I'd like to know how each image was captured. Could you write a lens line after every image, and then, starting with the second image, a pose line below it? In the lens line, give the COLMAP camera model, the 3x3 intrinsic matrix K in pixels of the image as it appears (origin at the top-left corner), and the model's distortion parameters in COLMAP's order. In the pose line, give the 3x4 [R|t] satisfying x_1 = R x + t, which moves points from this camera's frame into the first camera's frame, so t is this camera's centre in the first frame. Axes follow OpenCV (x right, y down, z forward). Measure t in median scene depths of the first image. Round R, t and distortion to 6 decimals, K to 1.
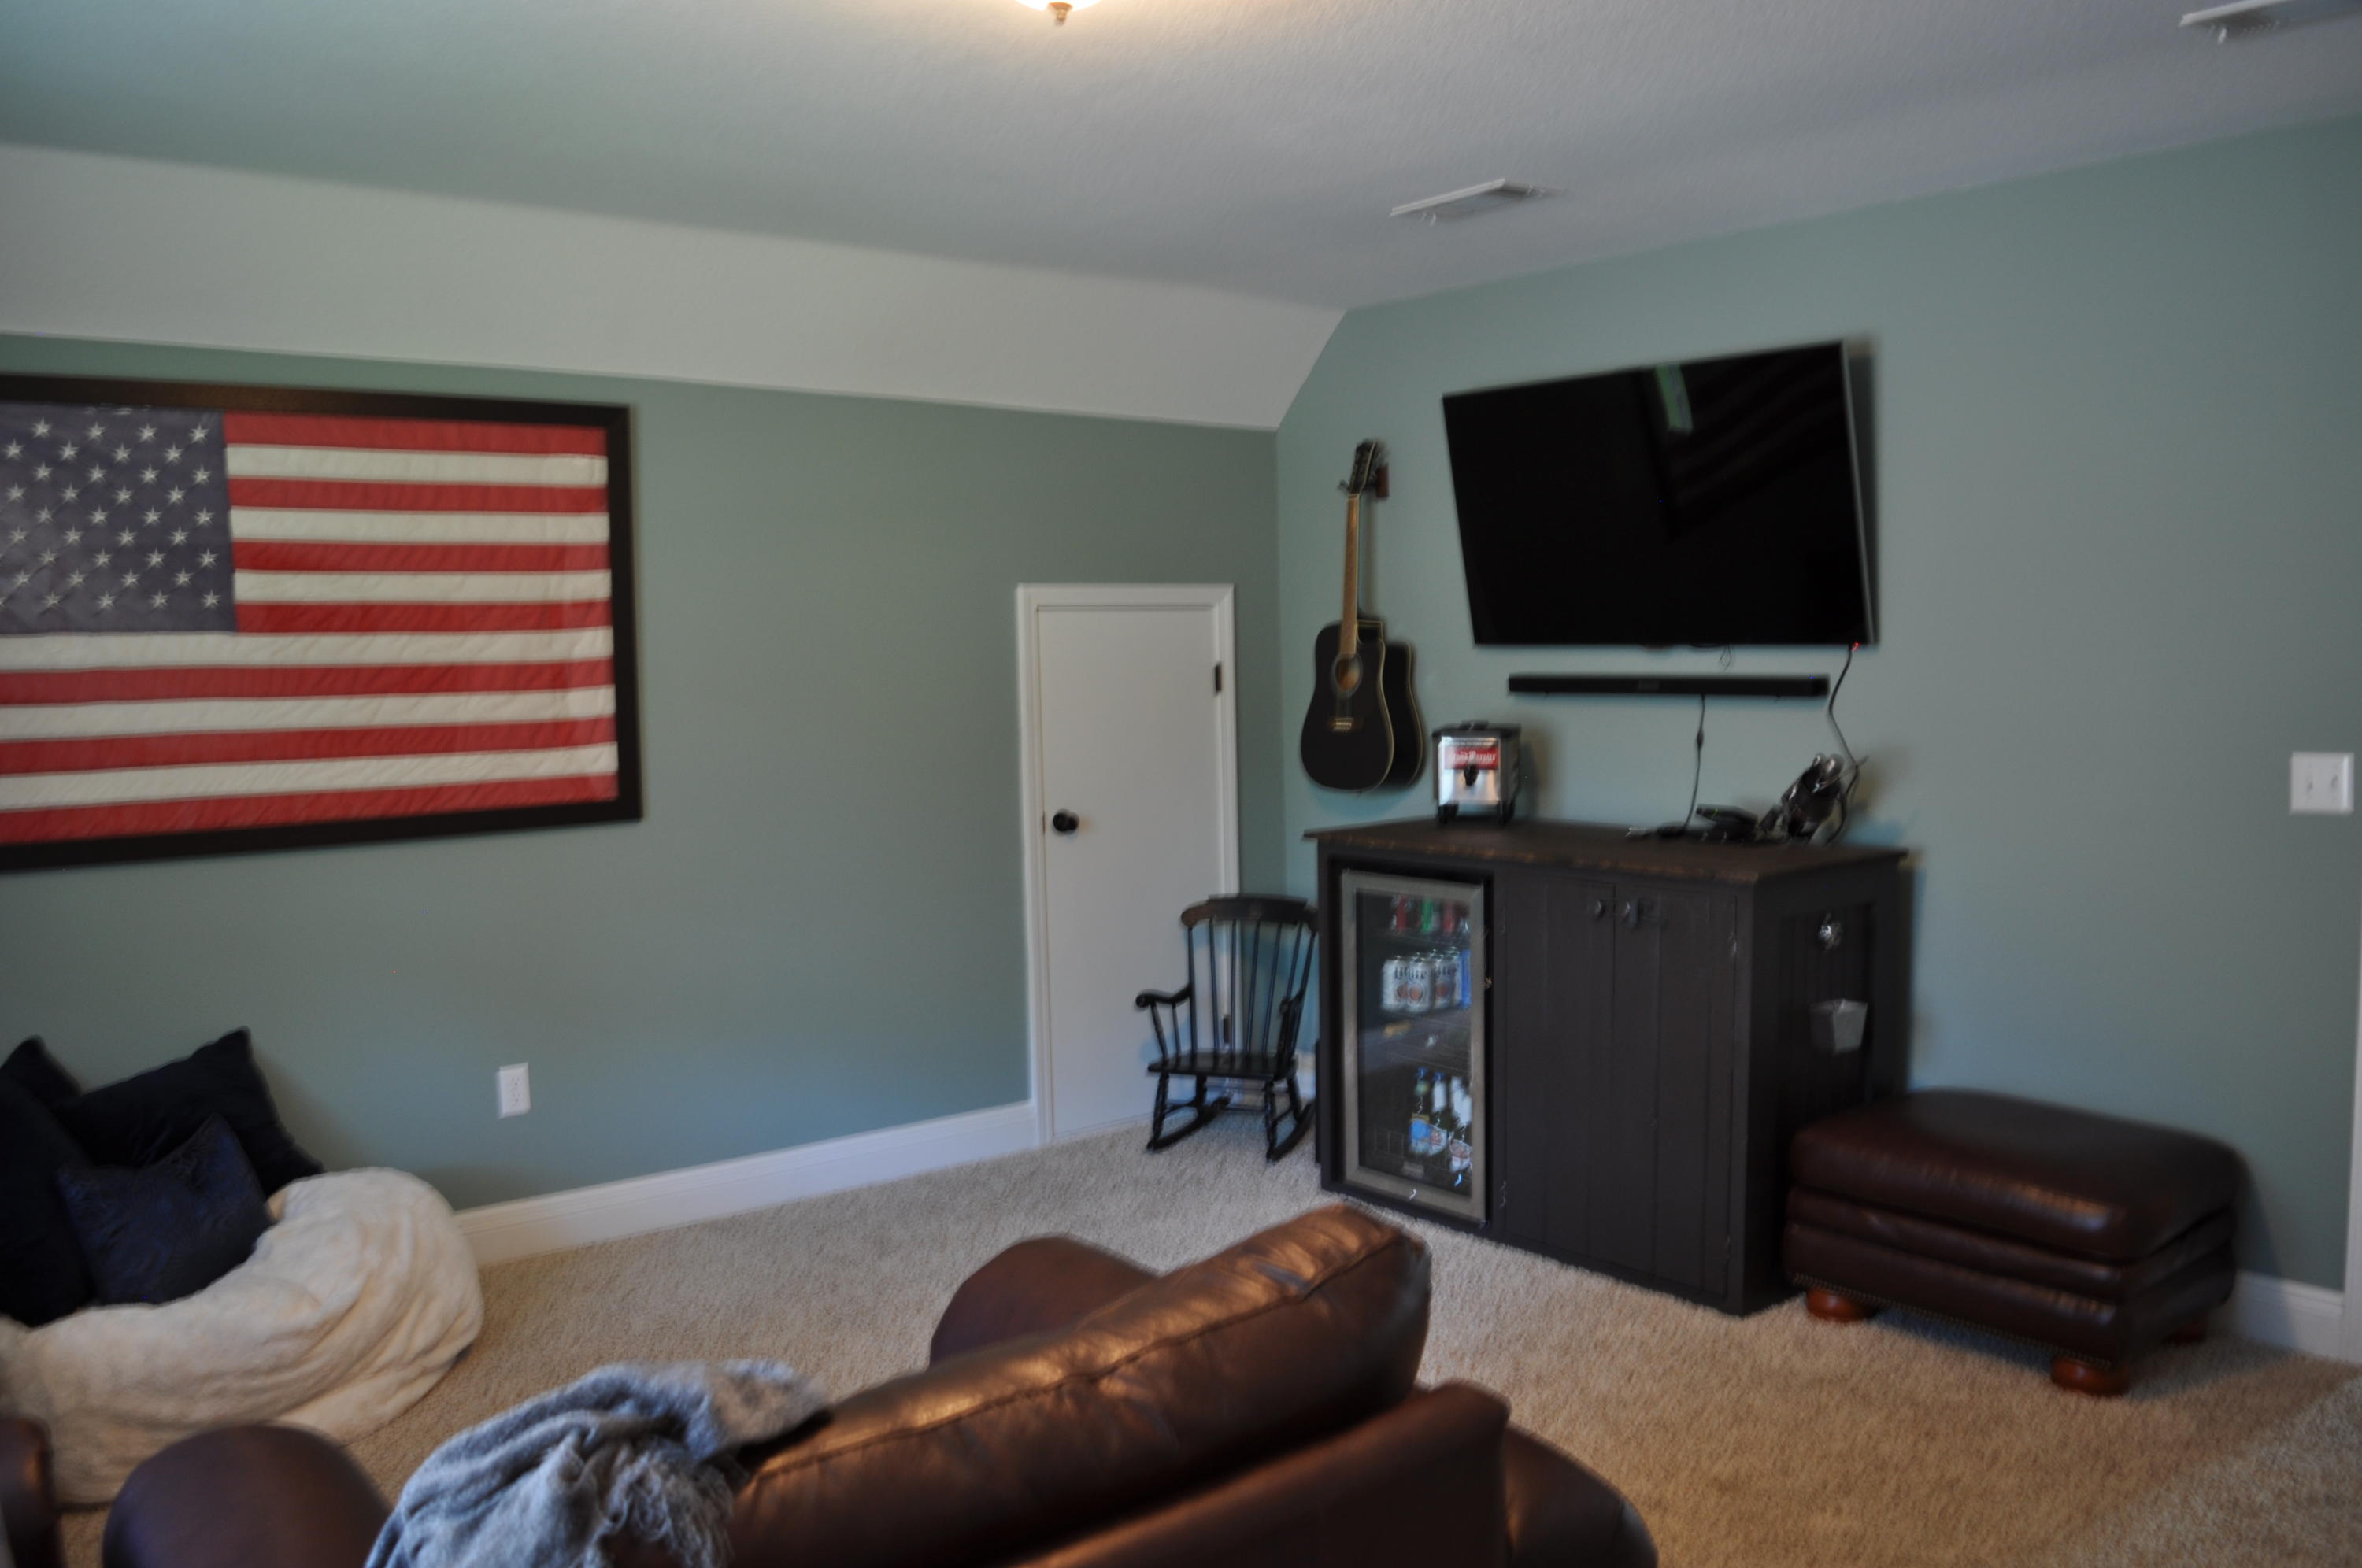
lens RADIAL K [[1874.2, 0, 1183.5], [0, 1874.2, 794.2], [0, 0, 1]] dist [-0.085578, 0.006426]
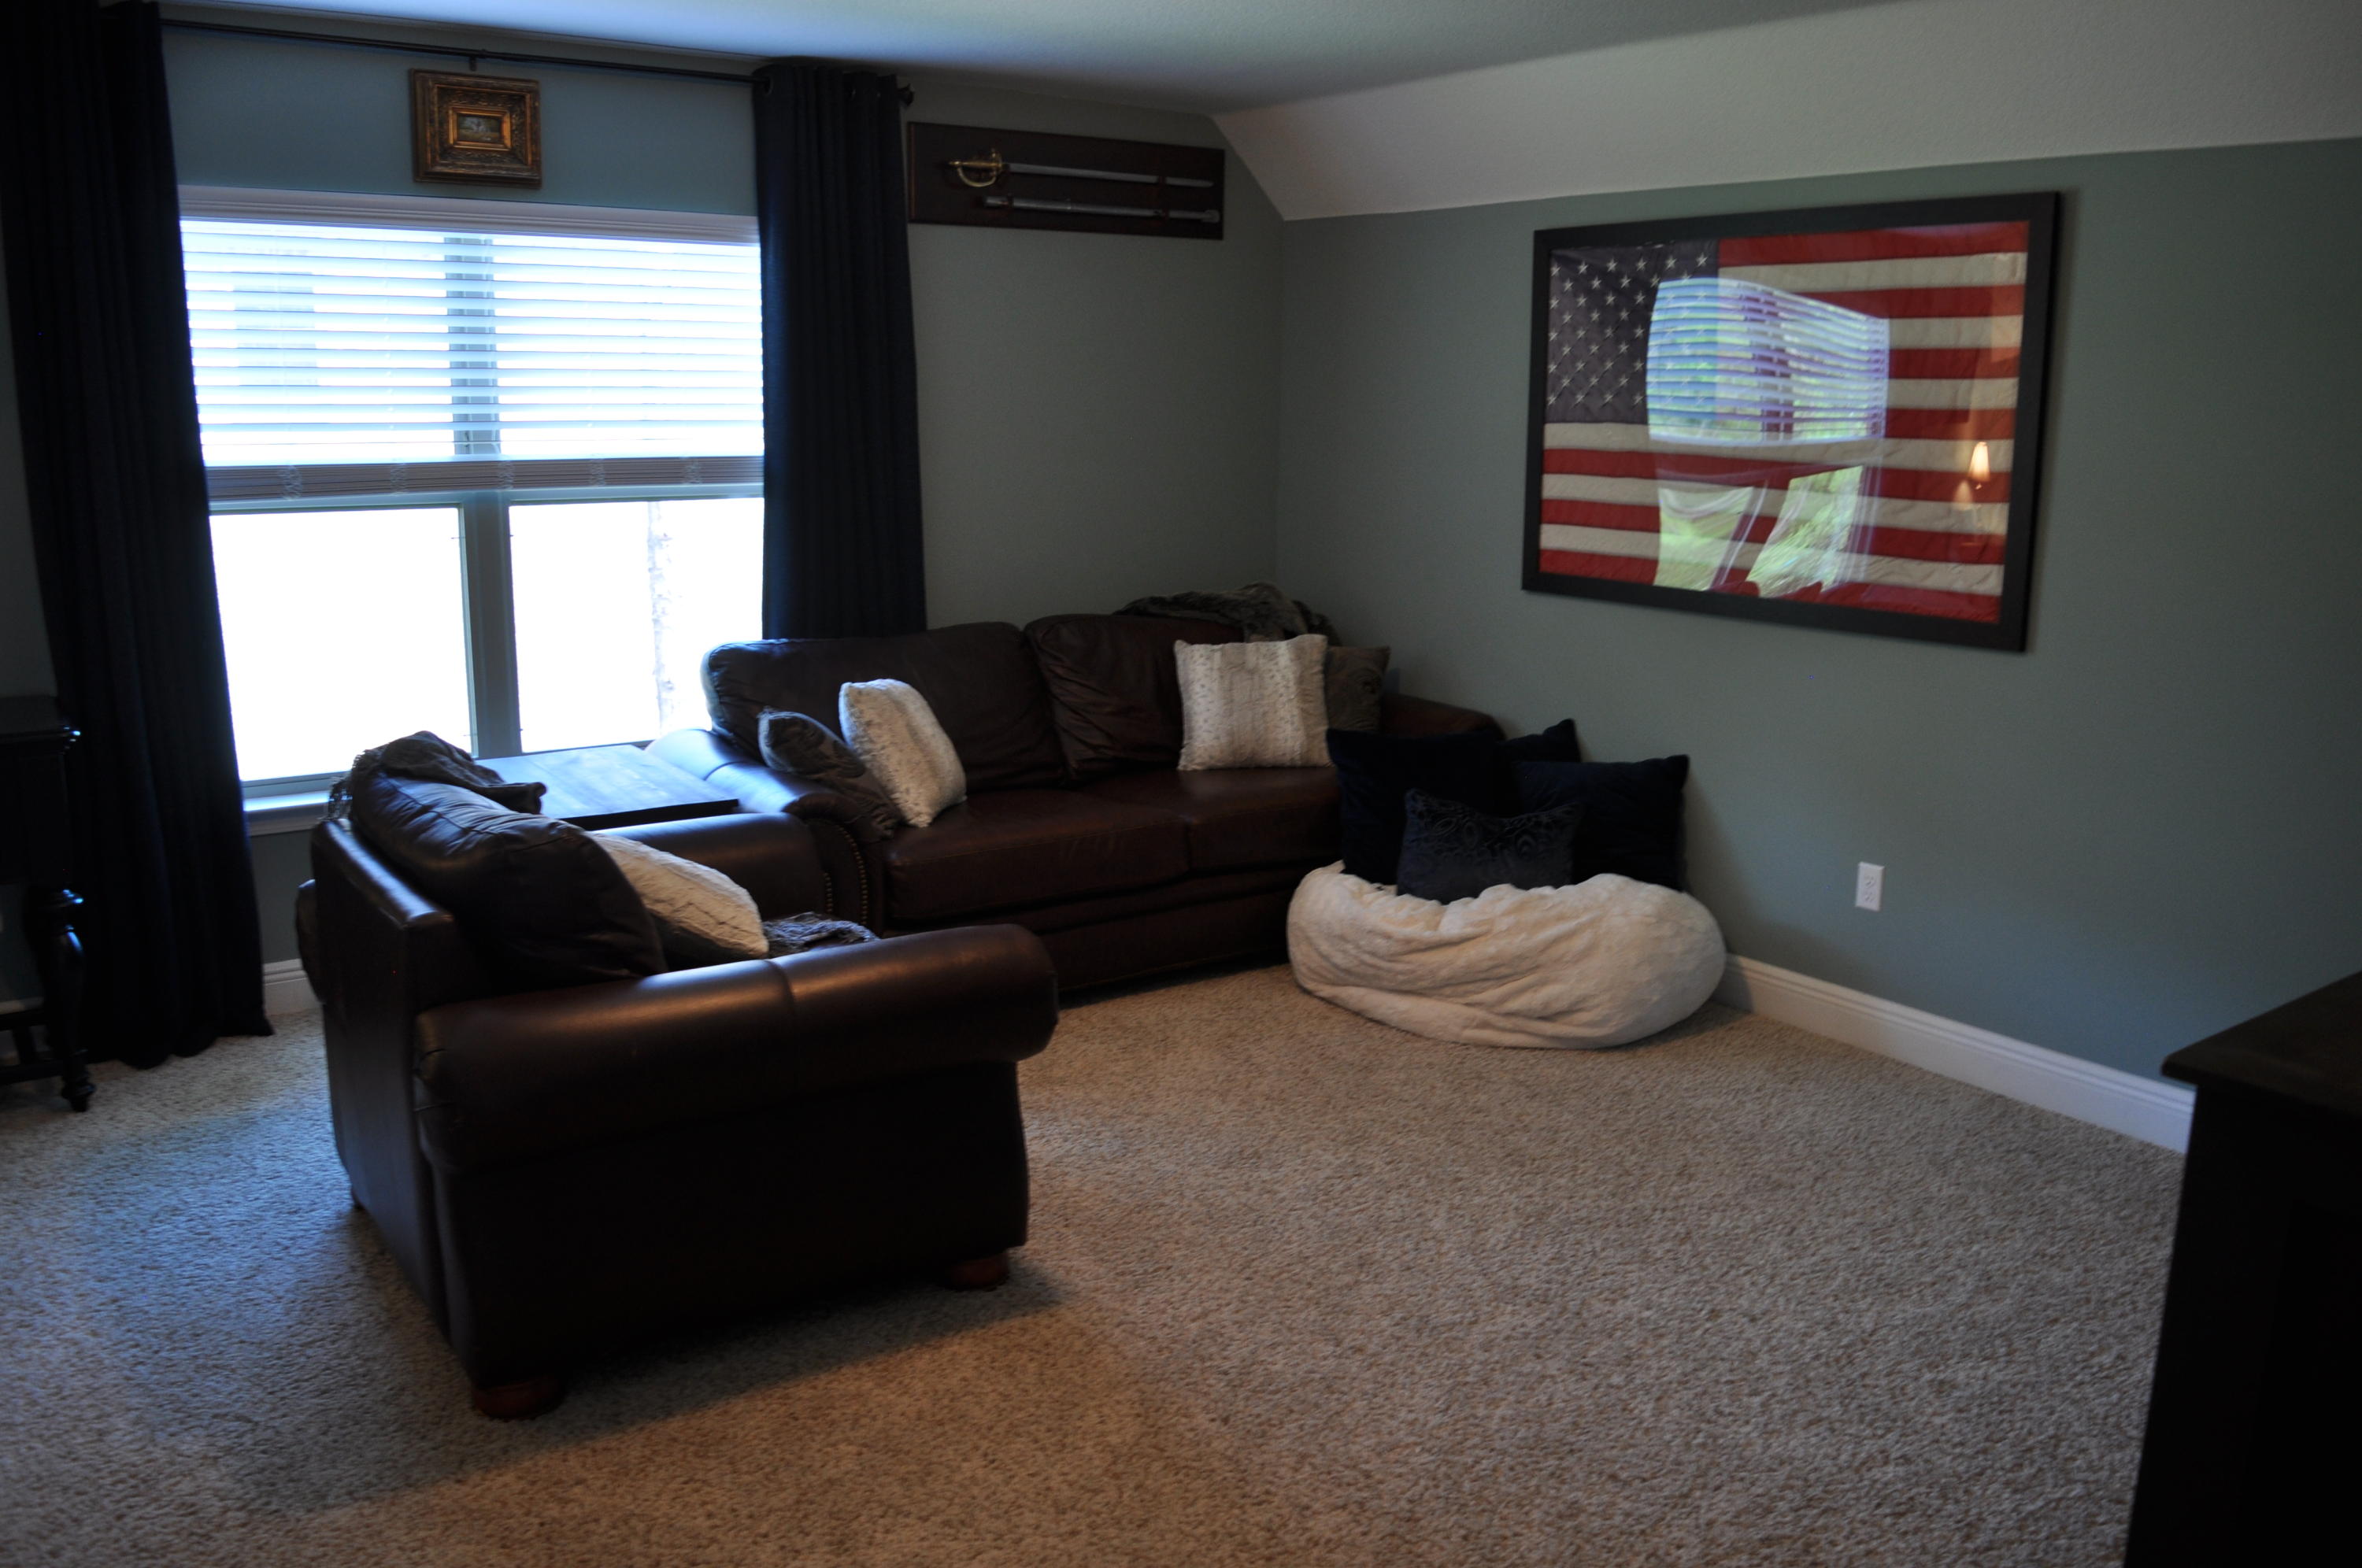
lens RADIAL K [[1874.2, 0, 1182.8], [0, 1874.2, 777.4], [0, 0, 1]] dist [-0.085578, 0.006426]
pose [[-0.060332, 0.211687, -0.975474, 0.750137], [-0.096923, 0.971394, 0.216796, -0.098096], [0.993462, 0.107626, -0.038089, 0.750054]]
